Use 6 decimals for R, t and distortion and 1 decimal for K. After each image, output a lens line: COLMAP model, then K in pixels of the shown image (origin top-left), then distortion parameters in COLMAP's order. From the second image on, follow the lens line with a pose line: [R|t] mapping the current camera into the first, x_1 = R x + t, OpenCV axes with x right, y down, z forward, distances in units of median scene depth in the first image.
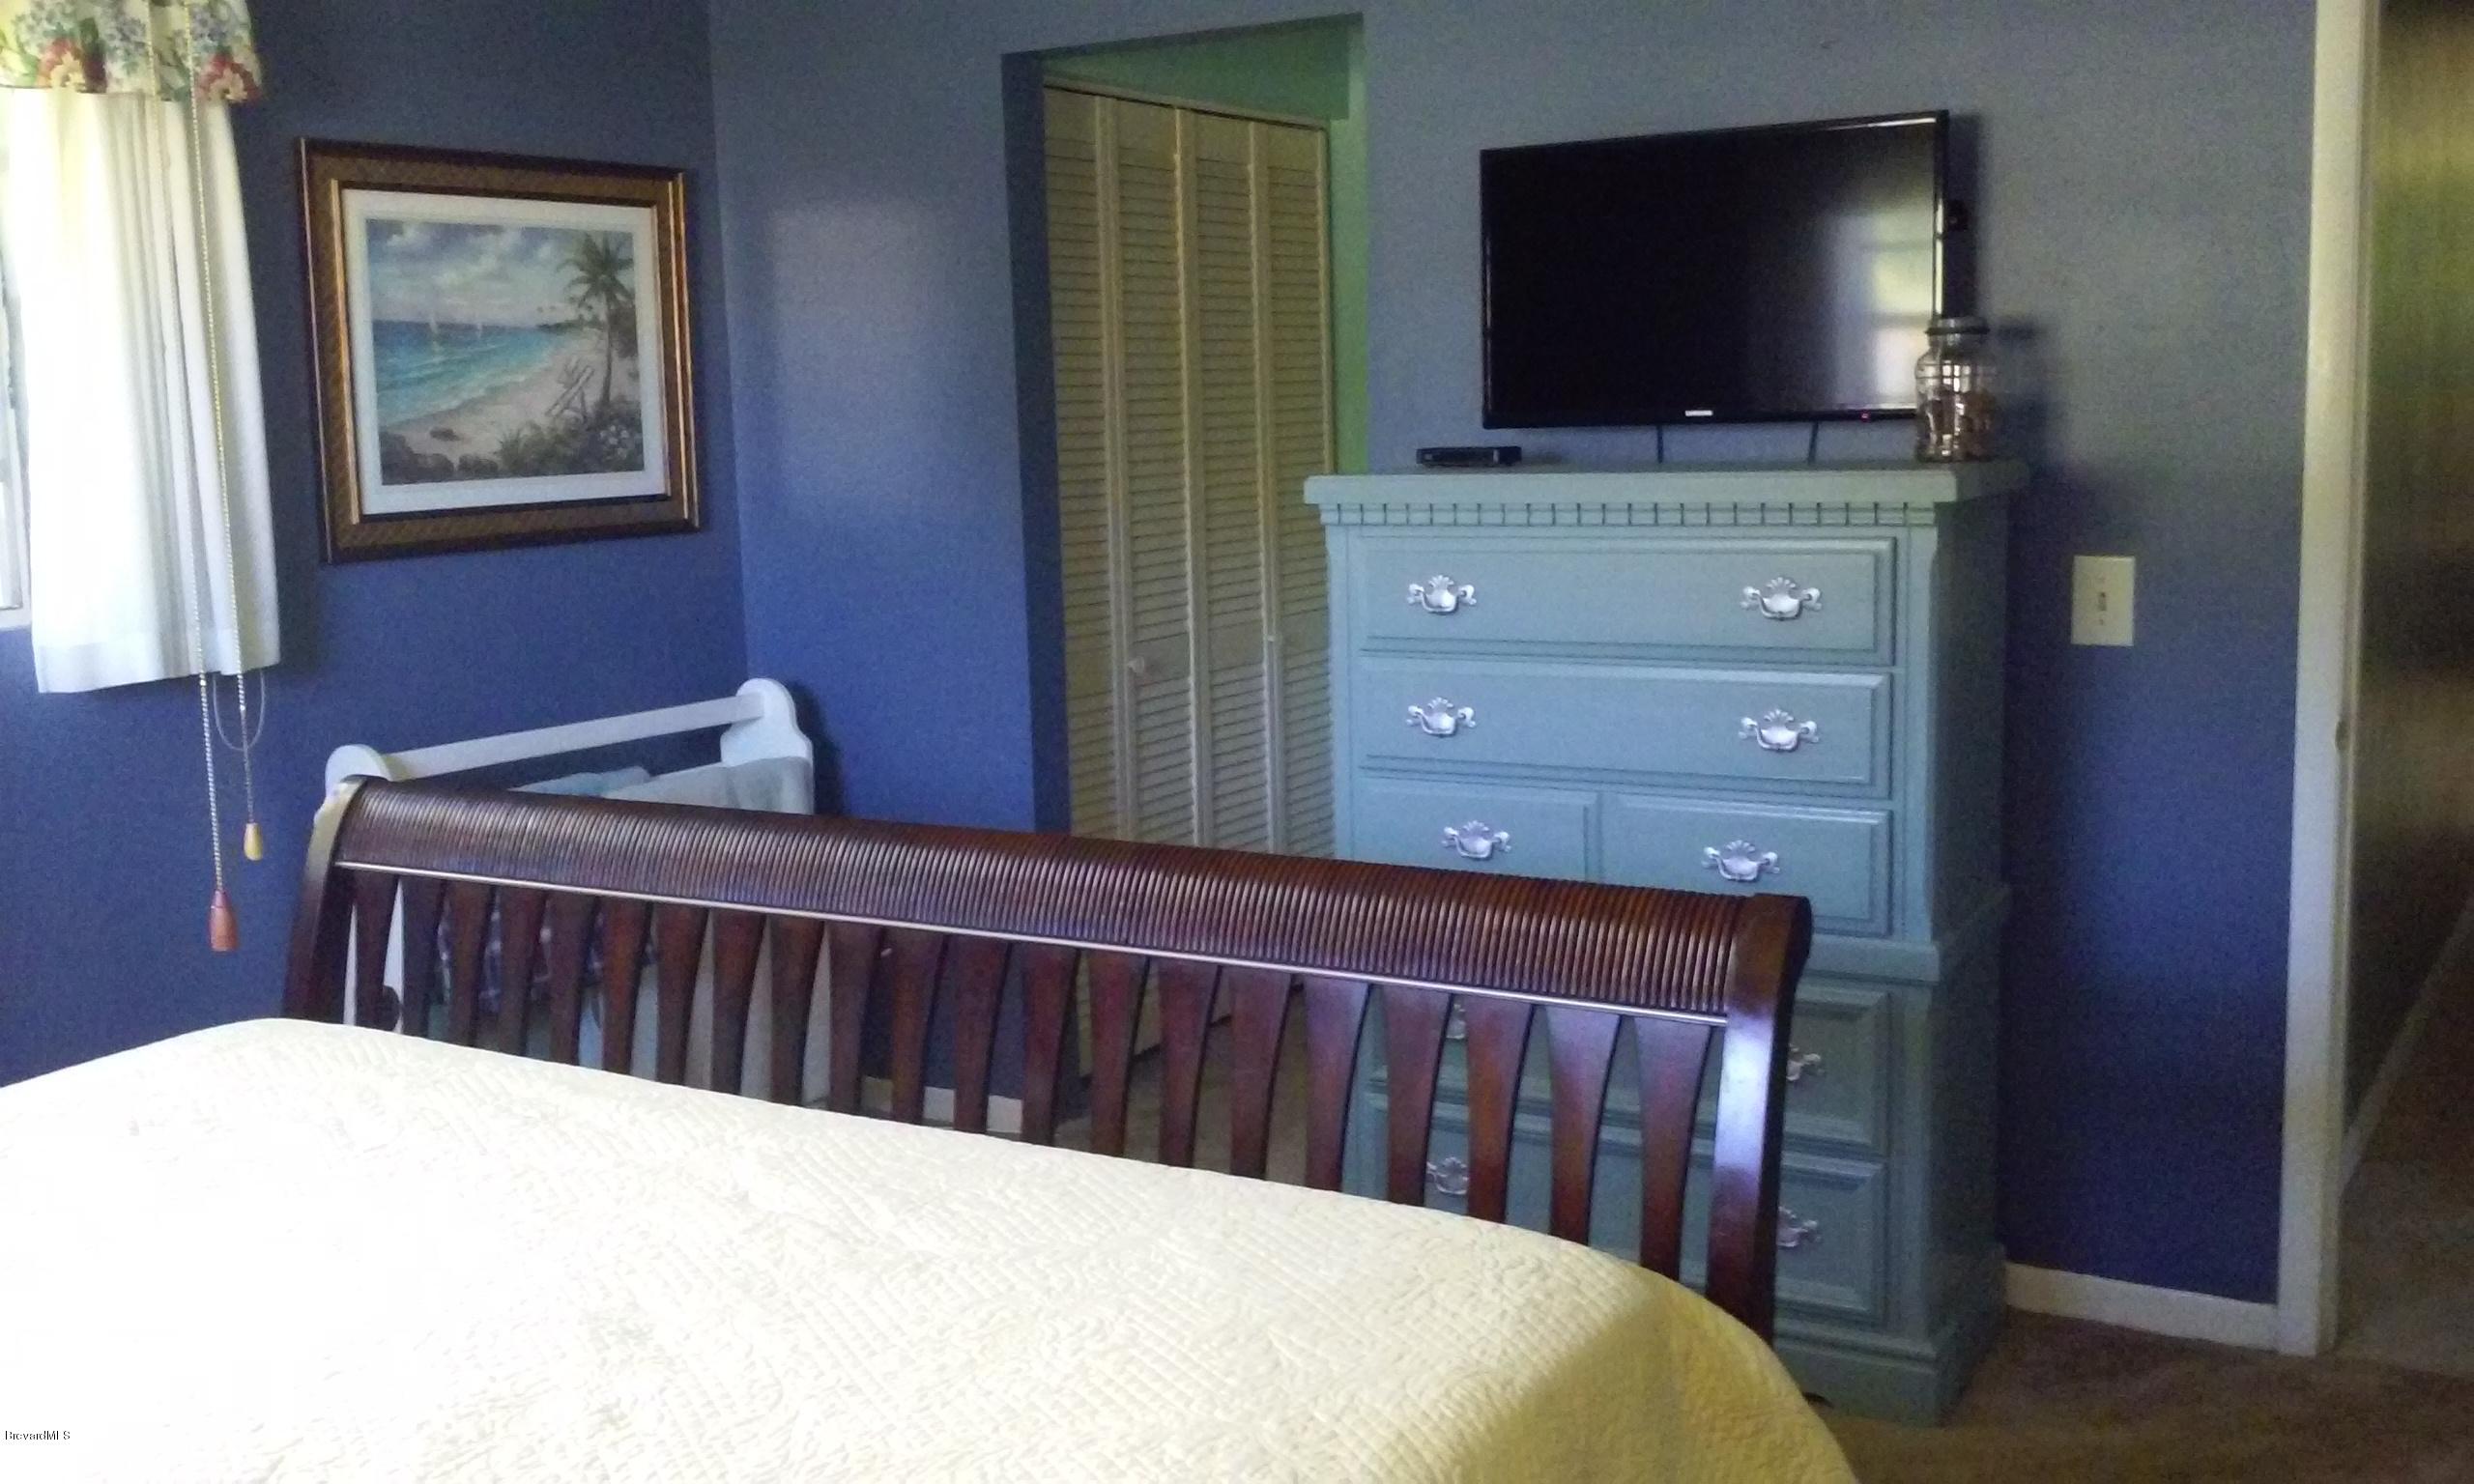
lens RADIAL K [[2420.3, 0, 1233.0], [0, 2420.3, 726.3], [0, 0, 1]] dist [0.067414, -0.172061]
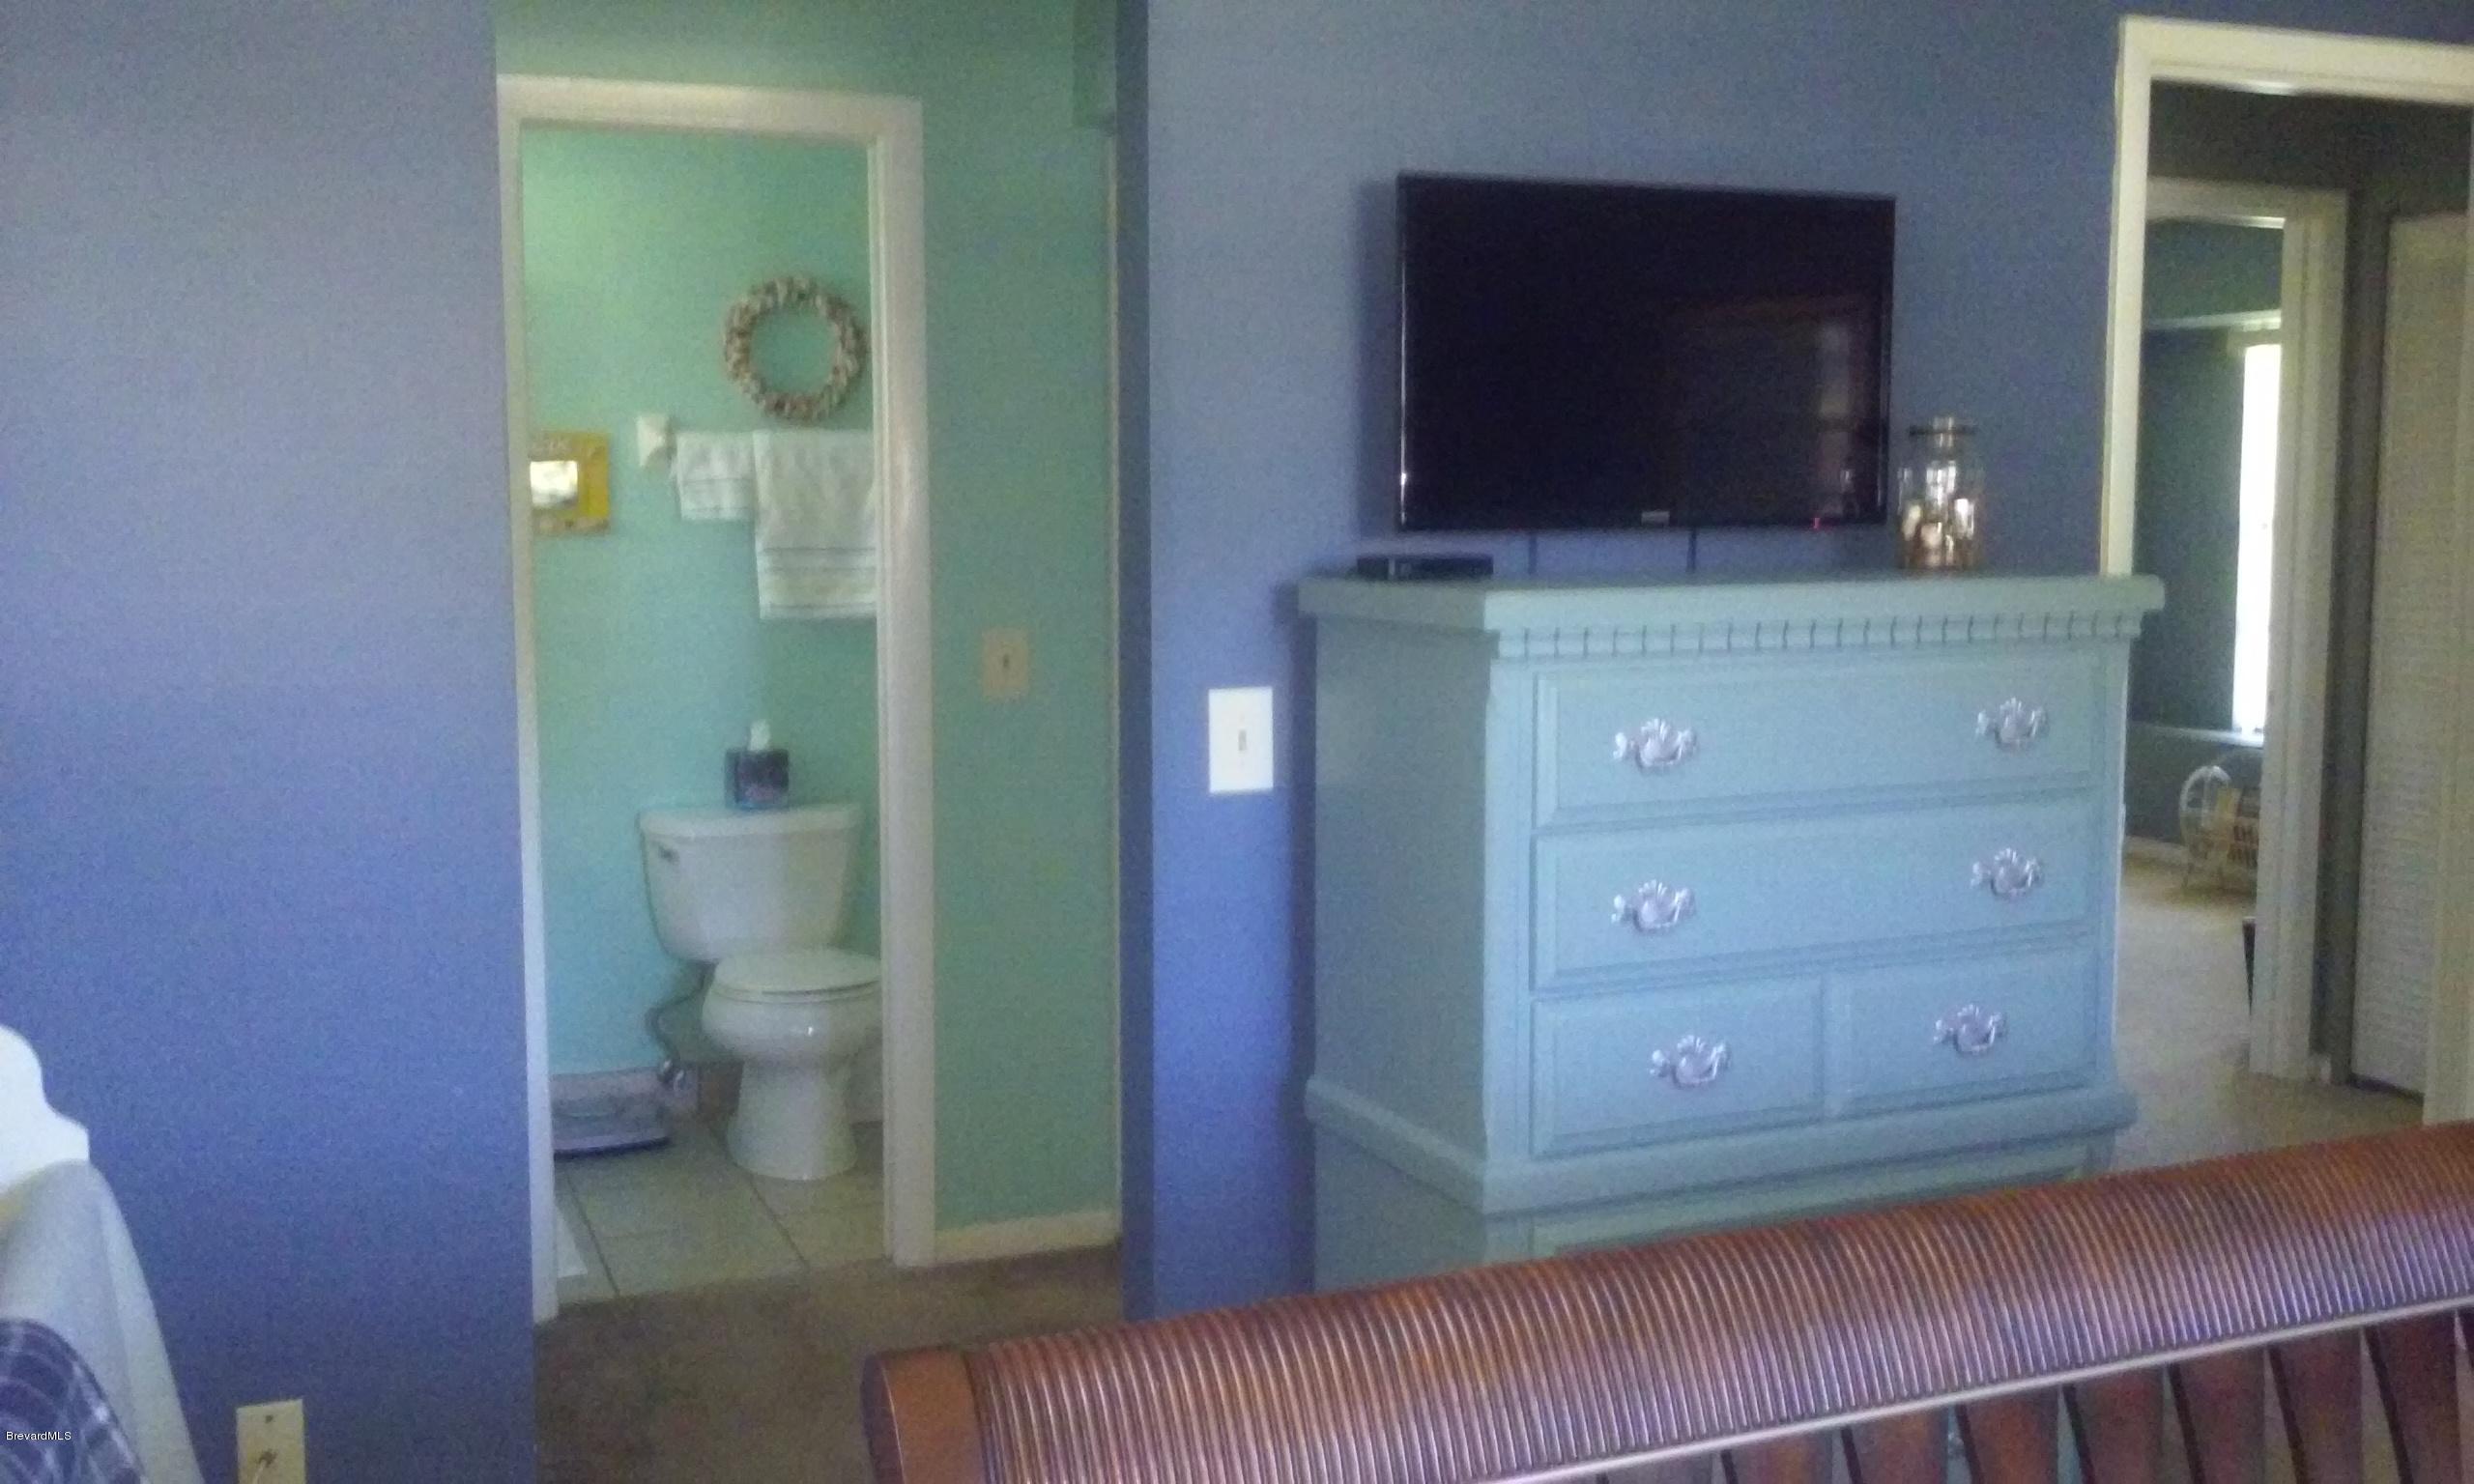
lens RADIAL K [[2420.3, 0, 1233.0], [0, 2420.3, 726.3], [0, 0, 1]] dist [0.067414, -0.172061]
pose [[0.608659, -0.047185, 0.792028, -0.587564], [0.103787, 0.994388, -0.020518, -0.058252], [-0.786615, 0.094690, 0.610140, 0.637242]]
